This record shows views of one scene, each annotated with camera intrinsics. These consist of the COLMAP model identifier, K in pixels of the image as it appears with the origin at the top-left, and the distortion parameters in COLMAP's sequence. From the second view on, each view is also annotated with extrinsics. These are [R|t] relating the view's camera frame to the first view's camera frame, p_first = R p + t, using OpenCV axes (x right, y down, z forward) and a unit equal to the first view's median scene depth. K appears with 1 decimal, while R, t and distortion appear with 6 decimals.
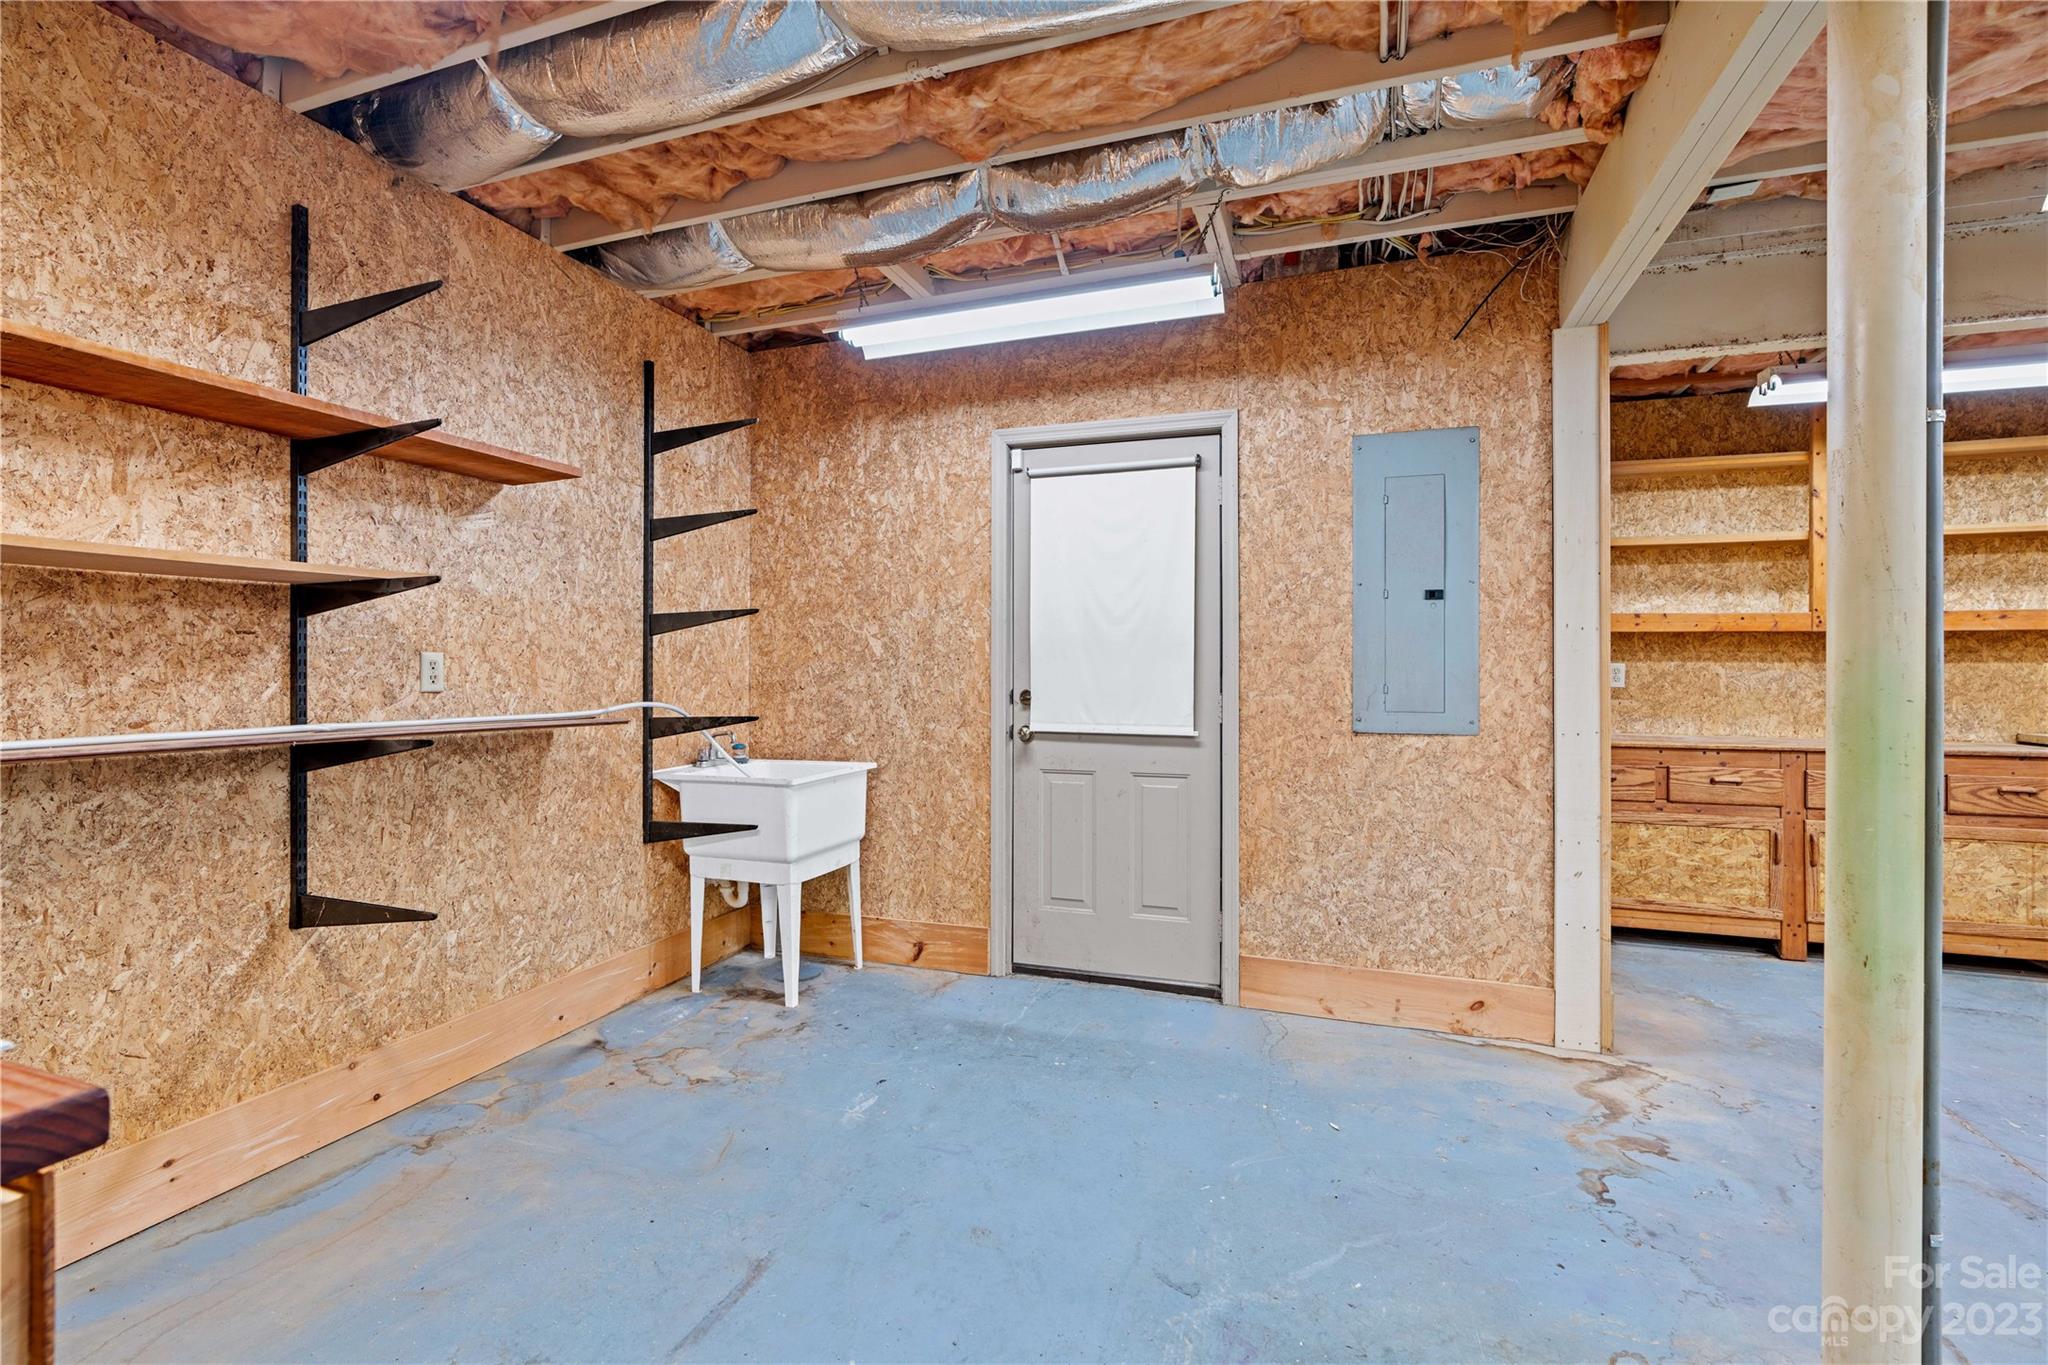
lens RADIAL K [[925.3, 0, 1017.9], [0, 925.3, 668.0], [0, 0, 1]] dist [-0.003278, 0.000491]
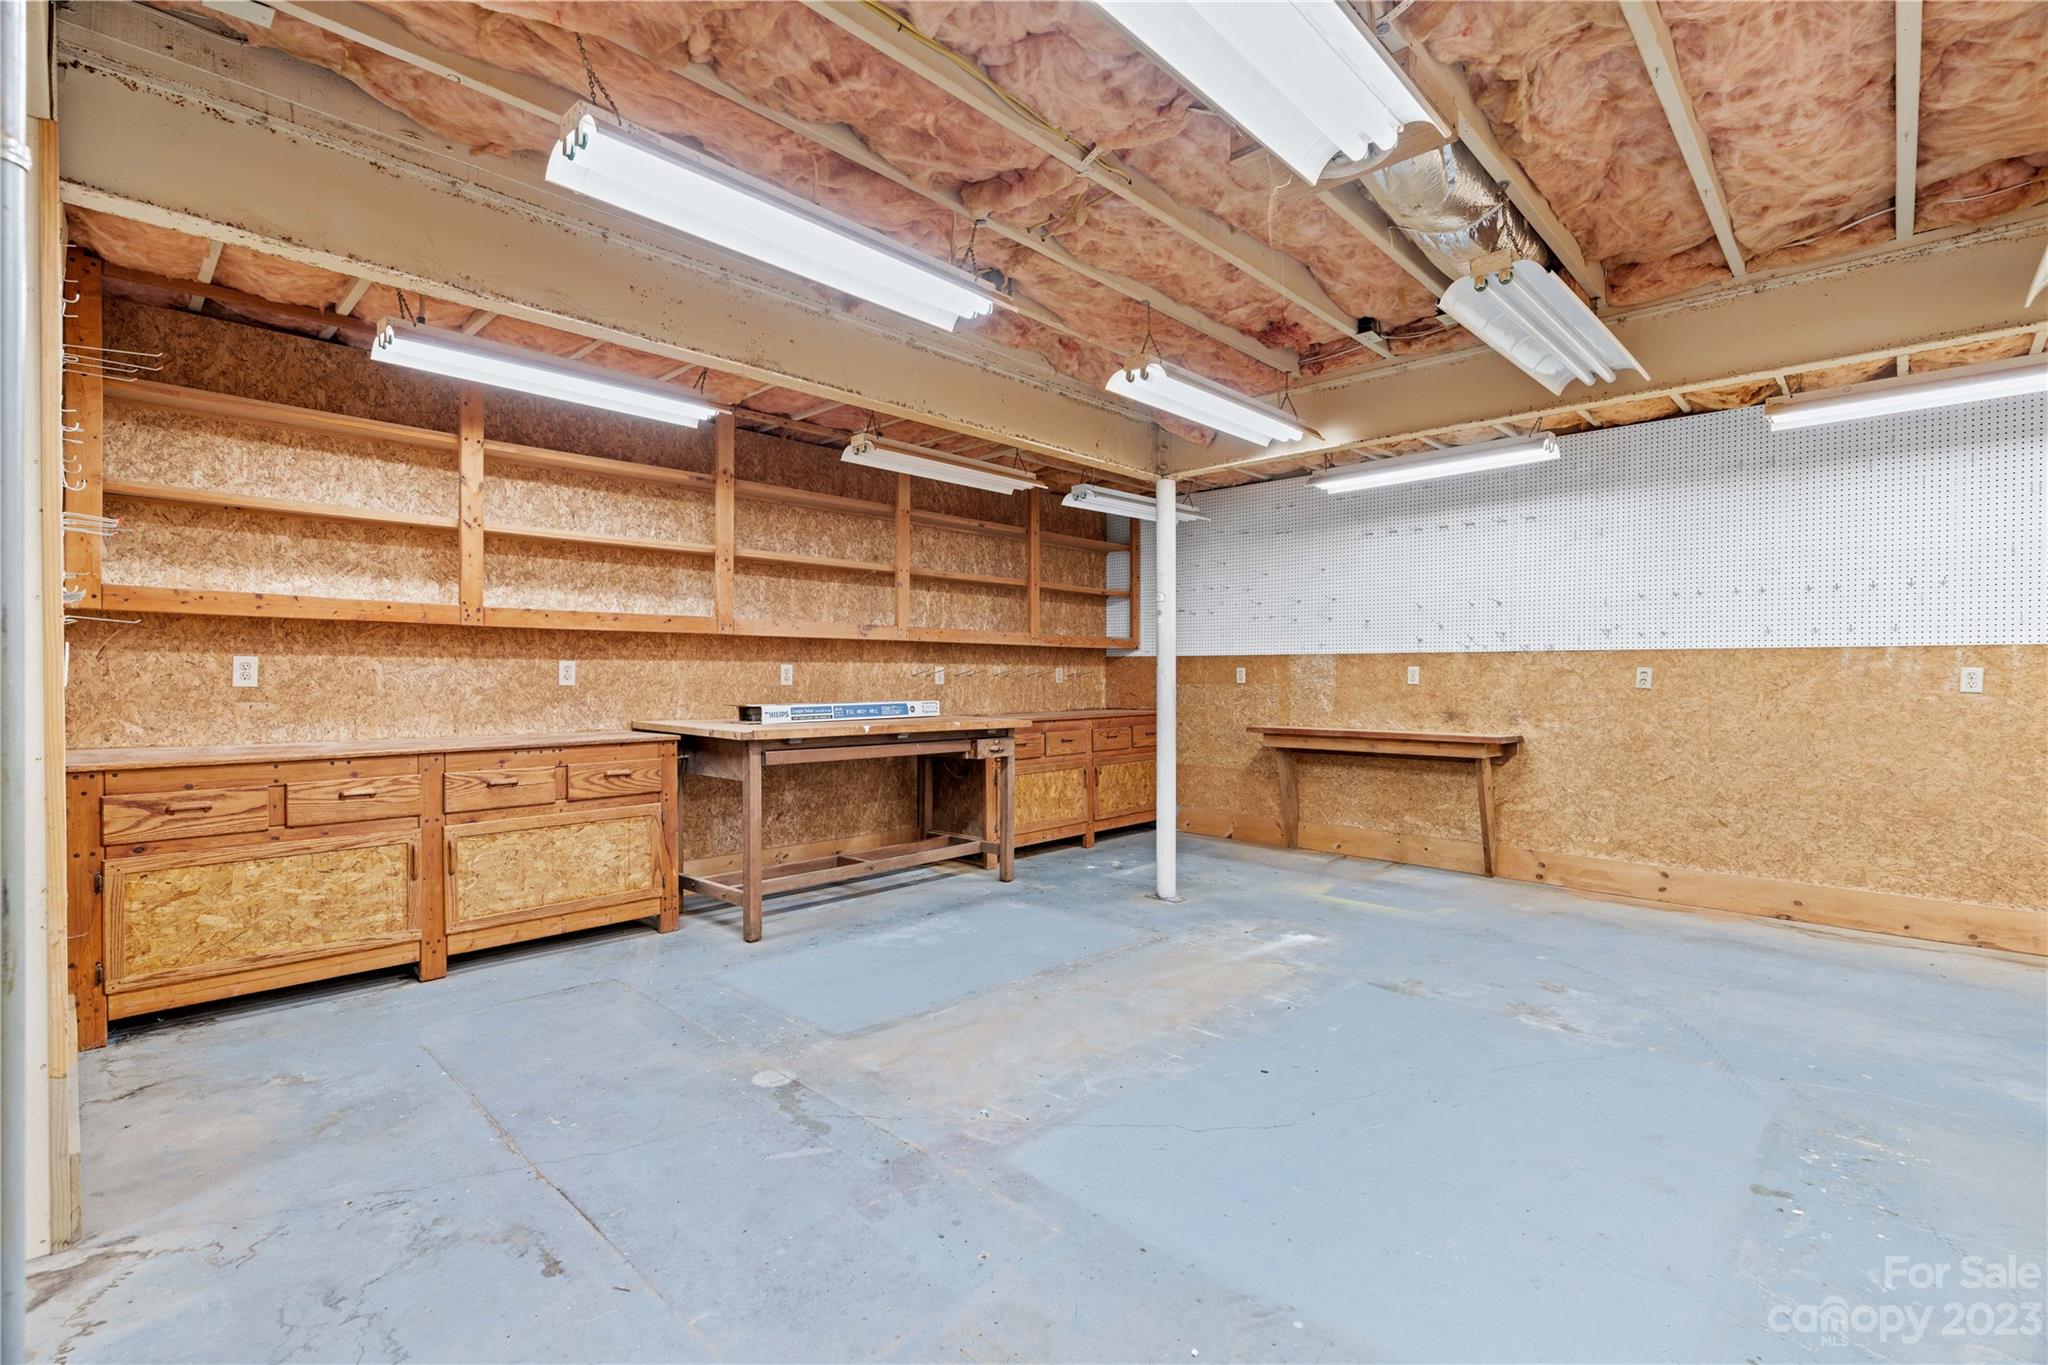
lens RADIAL K [[925.3, 0, 1024.5], [0, 925.3, 679.7], [0, 0, 1]] dist [-0.003278, 0.000491]
pose [[0.404291, -0.008786, 0.914588, 0.223571], [-0.005254, 0.999915, 0.011928, 0.002235], [-0.914615, -0.009627, 0.404210, 0.082769]]
